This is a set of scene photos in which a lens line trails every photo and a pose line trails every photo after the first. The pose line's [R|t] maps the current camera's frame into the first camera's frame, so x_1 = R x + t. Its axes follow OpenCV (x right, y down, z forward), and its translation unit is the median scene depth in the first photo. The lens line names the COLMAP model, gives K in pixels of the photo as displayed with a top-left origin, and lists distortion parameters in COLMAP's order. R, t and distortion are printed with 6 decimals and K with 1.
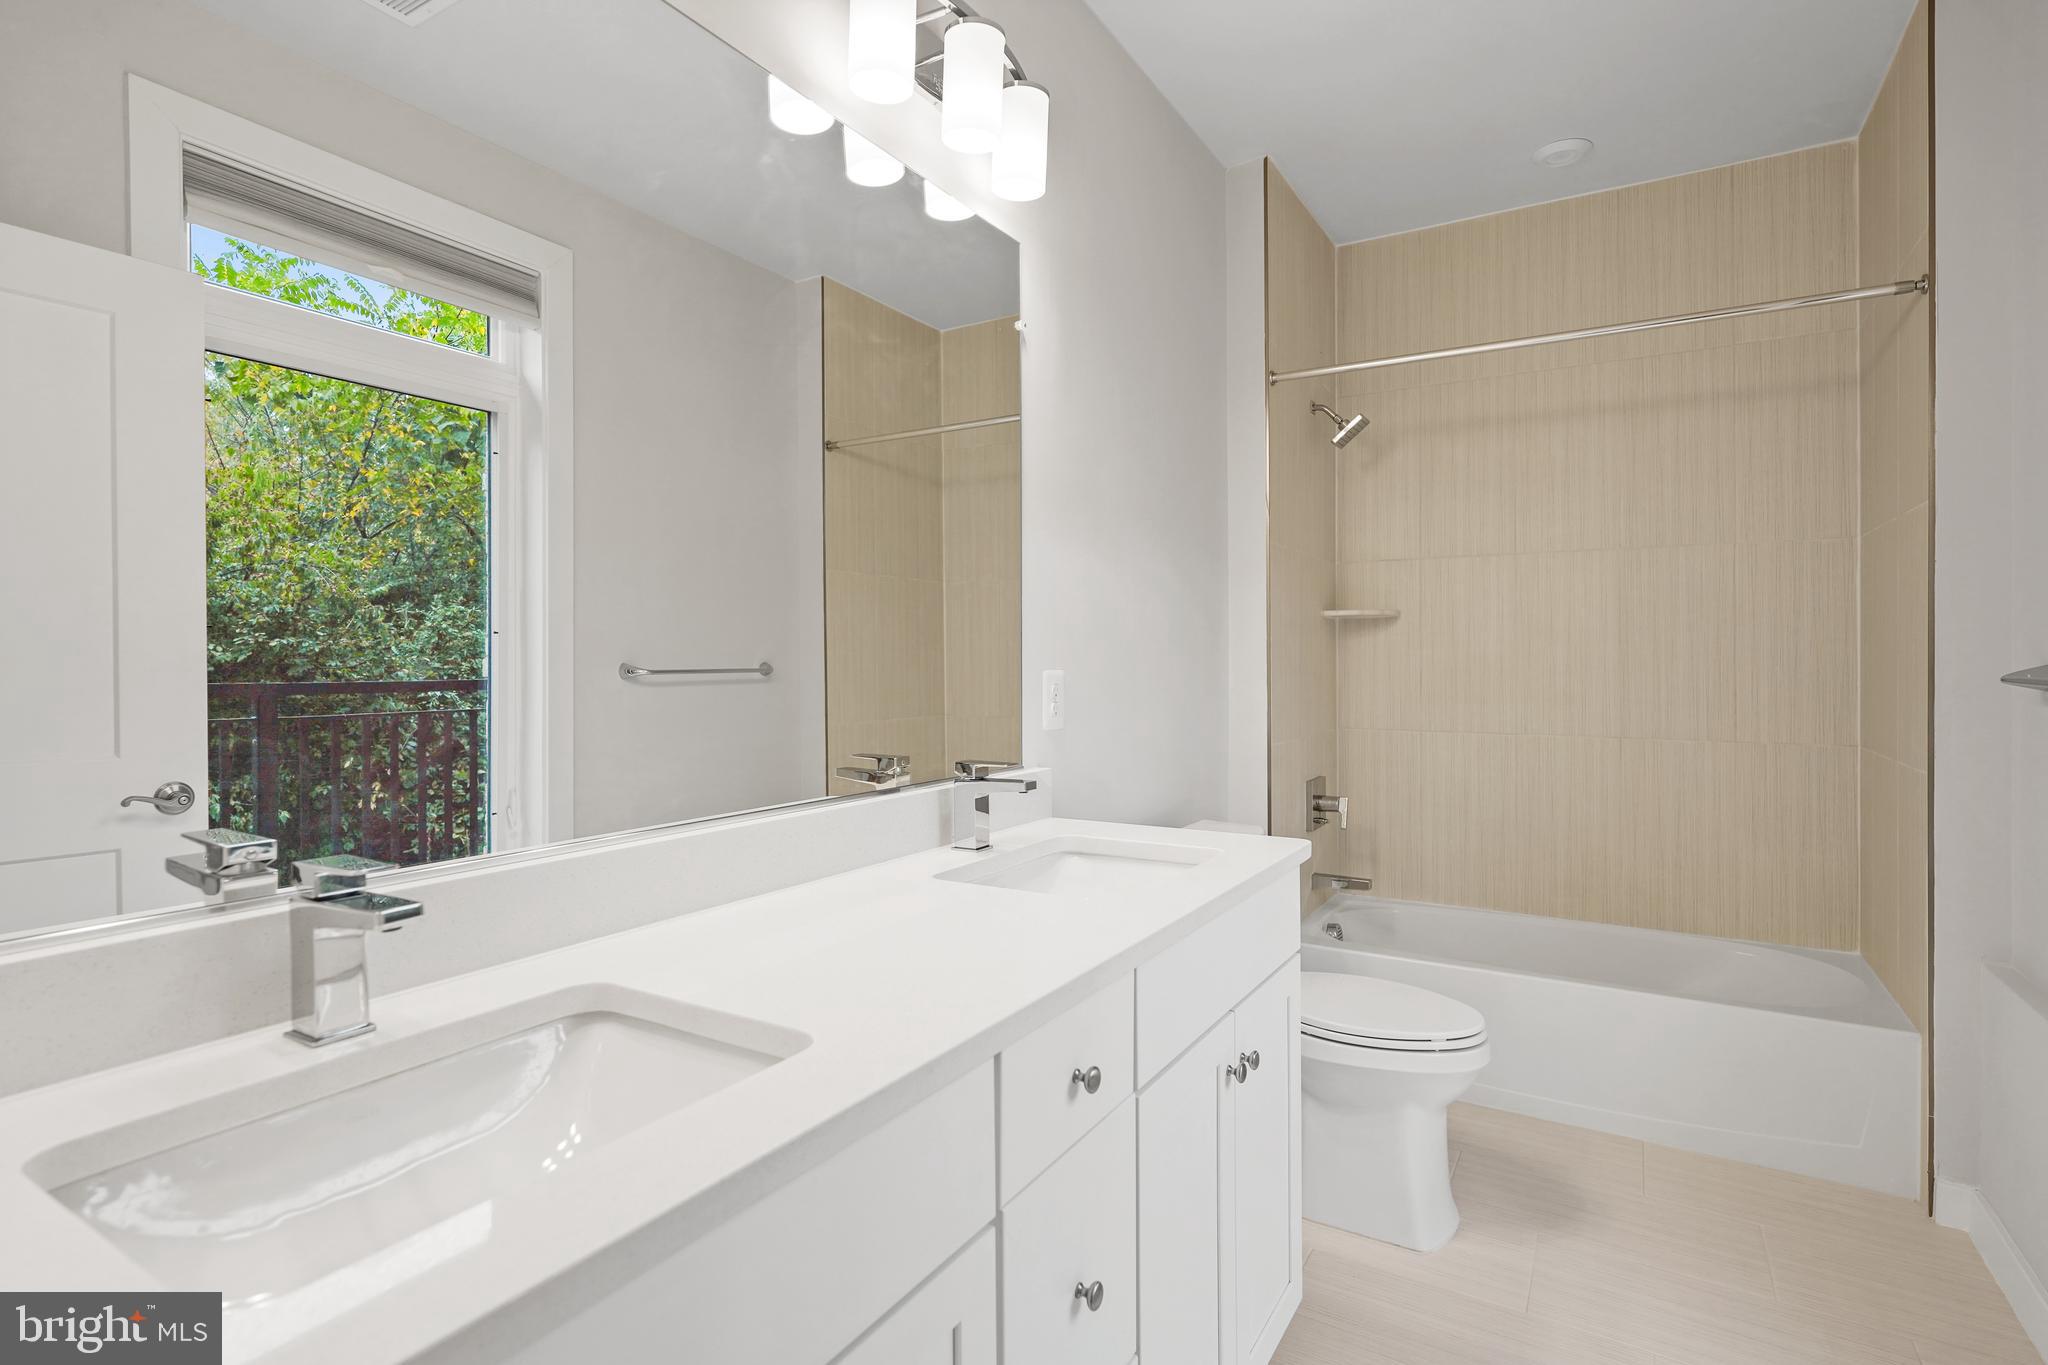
lens RADIAL K [[999.2, 0, 1020.3], [0, 999.2, 654.7], [0, 0, 1]] dist [-0.020688, 0.014938]
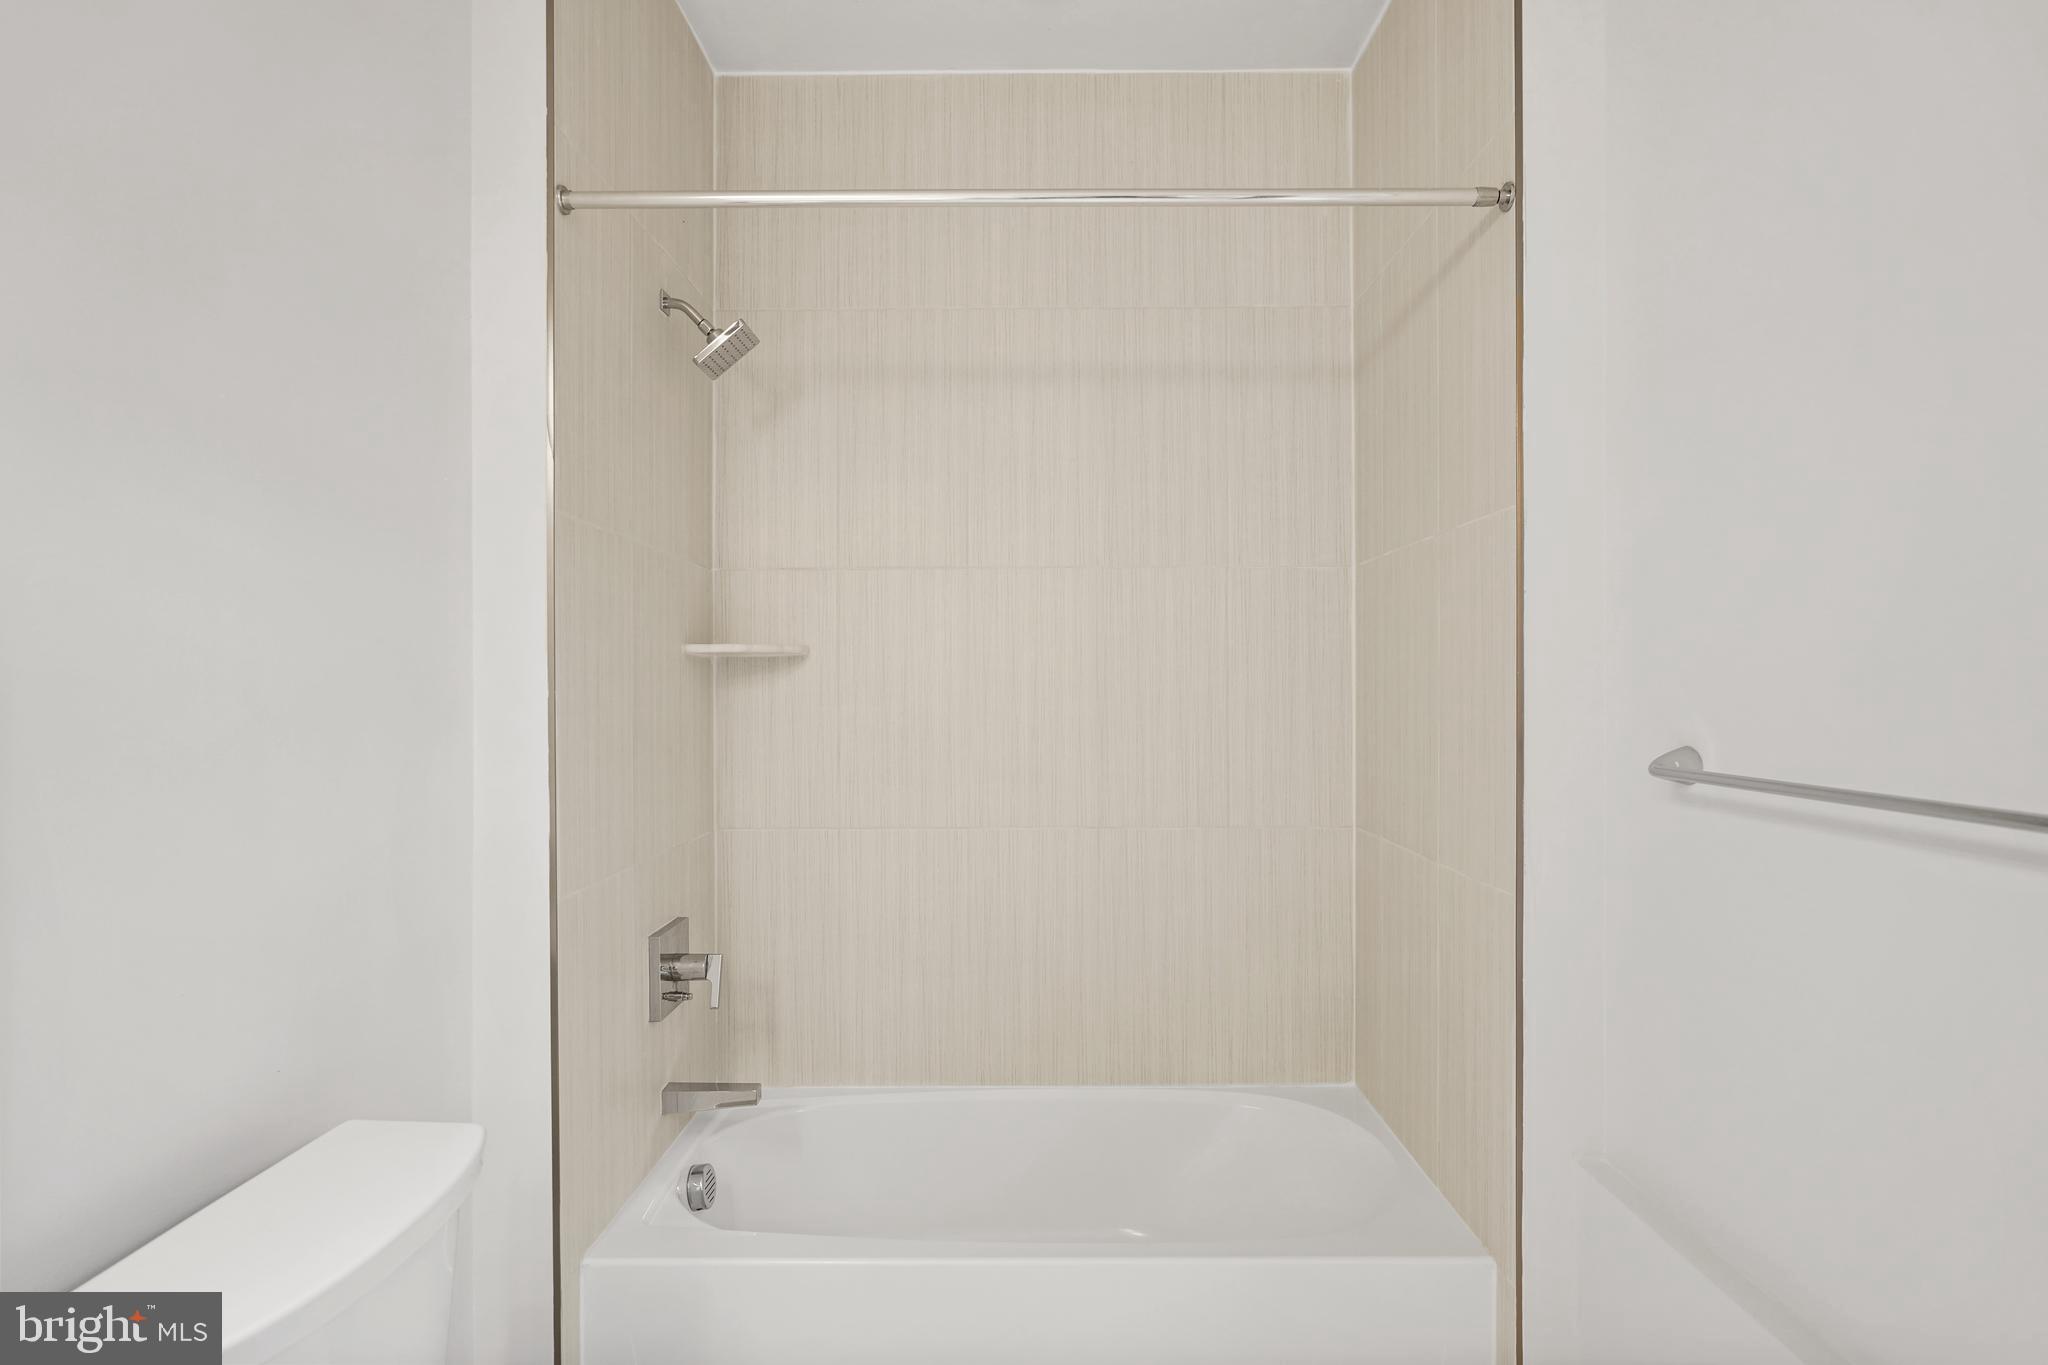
lens RADIAL K [[1050.5, 0, 1024.0], [0, 1050.5, 682.5], [0, 0, 1]] dist [-0.000523, -0.000014]
pose [[0.858836, 0.001932, 0.512246, 0.159011], [0.001384, 0.999980, -0.006091, -0.017264], [-0.512248, 0.005940, 0.858817, 0.357454]]
